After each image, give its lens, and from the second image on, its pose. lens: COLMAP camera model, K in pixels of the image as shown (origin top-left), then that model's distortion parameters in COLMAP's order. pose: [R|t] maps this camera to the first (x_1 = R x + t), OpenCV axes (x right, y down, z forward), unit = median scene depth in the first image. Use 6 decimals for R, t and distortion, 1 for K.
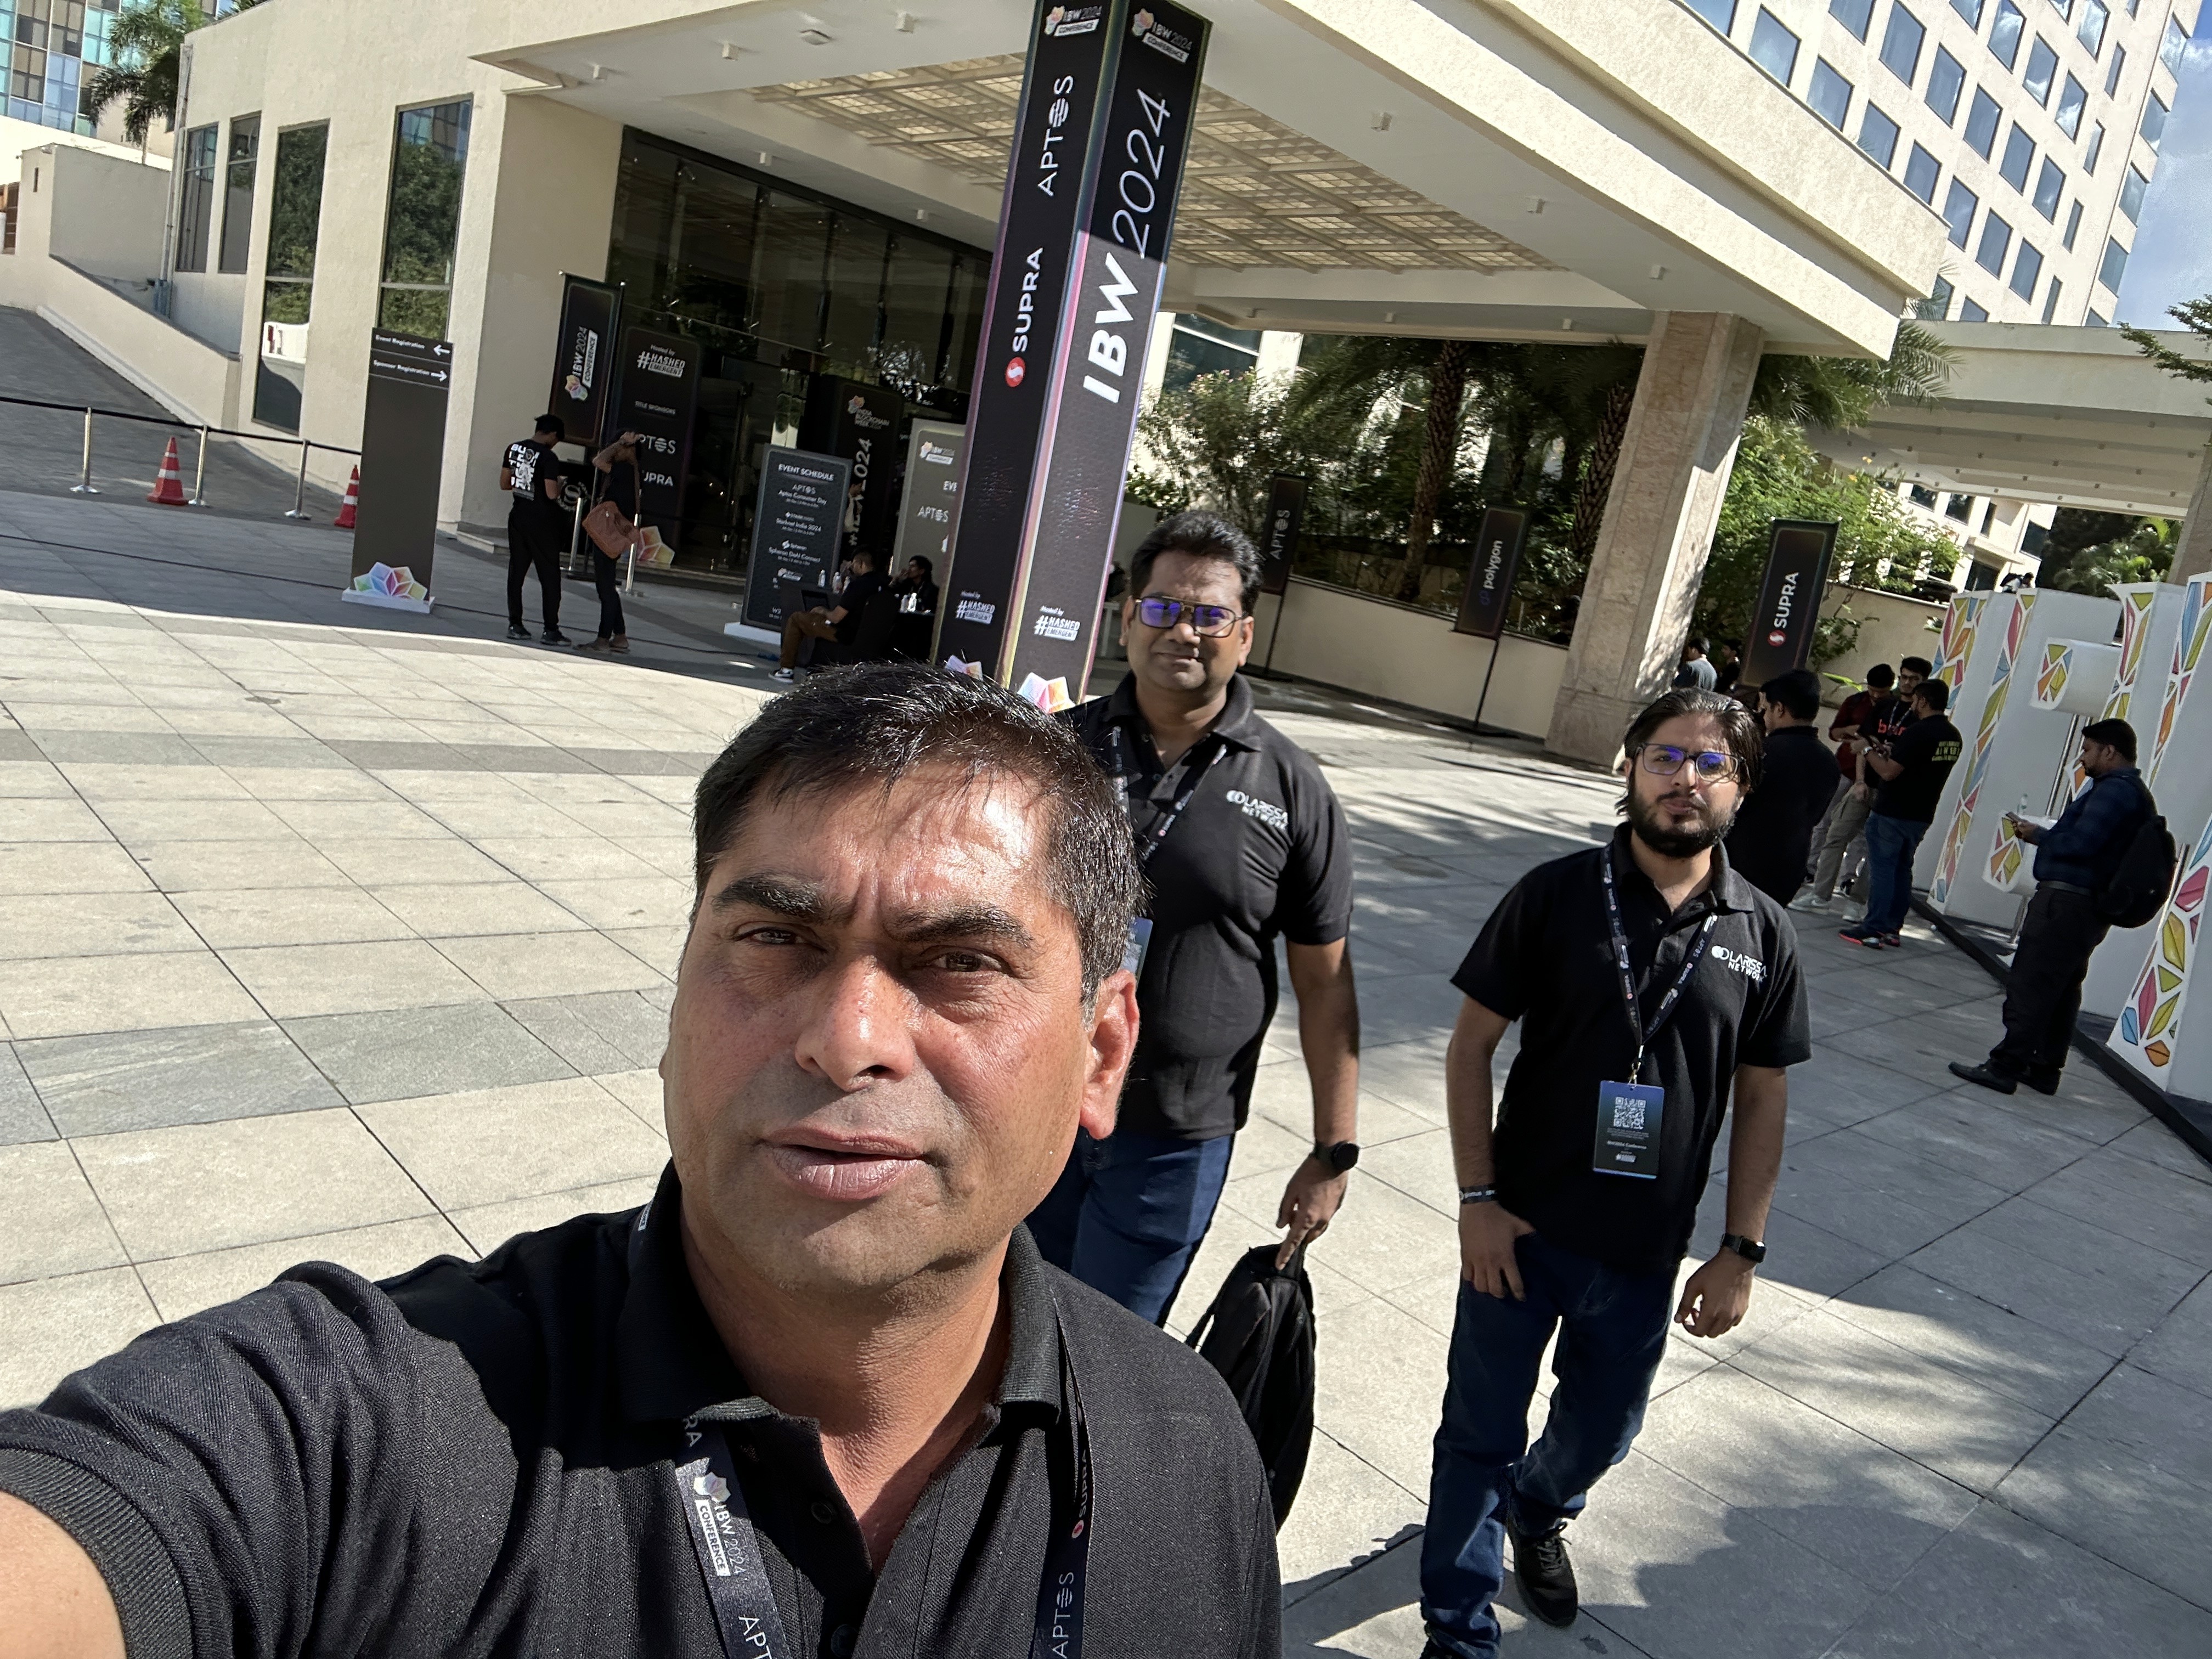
lens RADIAL K [[1543.6, 0, 1095.5], [0, 1543.6, 847.8], [0, 0, 1]] dist [-0.014593, -0.019191]
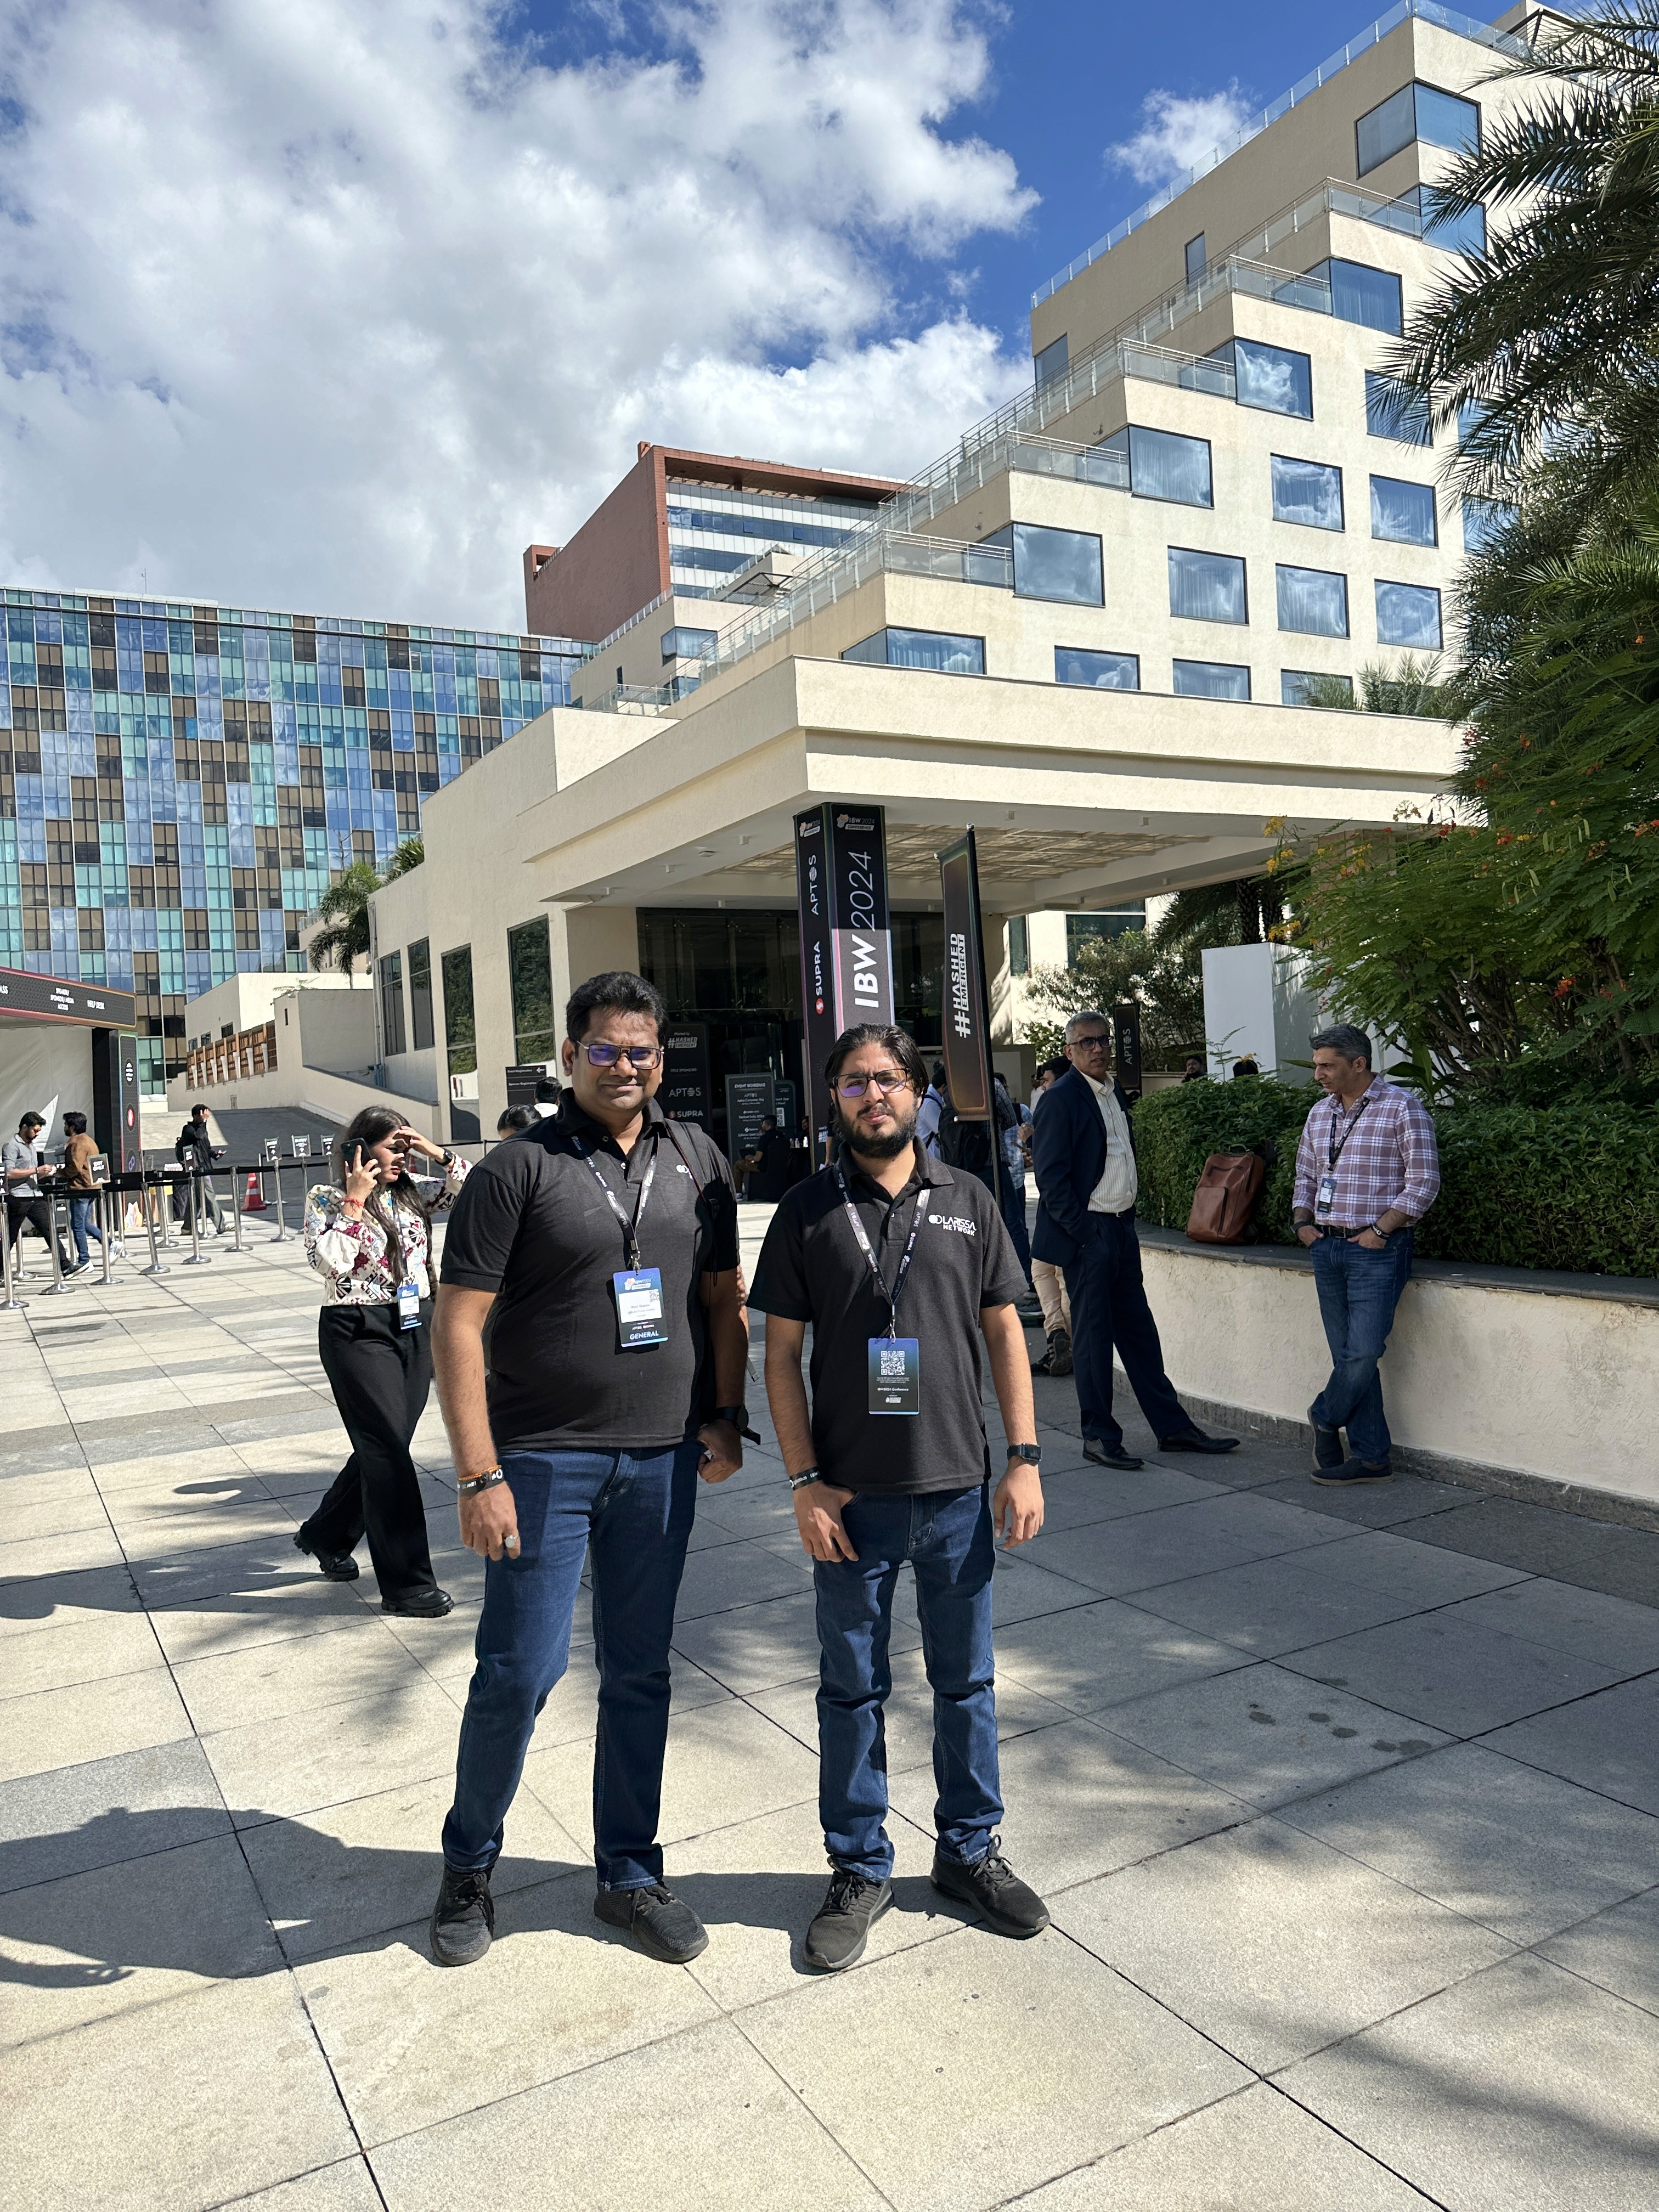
lens RADIAL K [[1556.0, 0, 835.2], [0, 1556.0, 1098.8], [0, 0, 1]] dist [0.000843, 0.000114]
pose [[0.942988, -0.234481, -0.236204, 0.236647], [0.177256, 0.954486, -0.239868, 0.156180], [0.281698, 0.184324, 0.941632, -0.460641]]
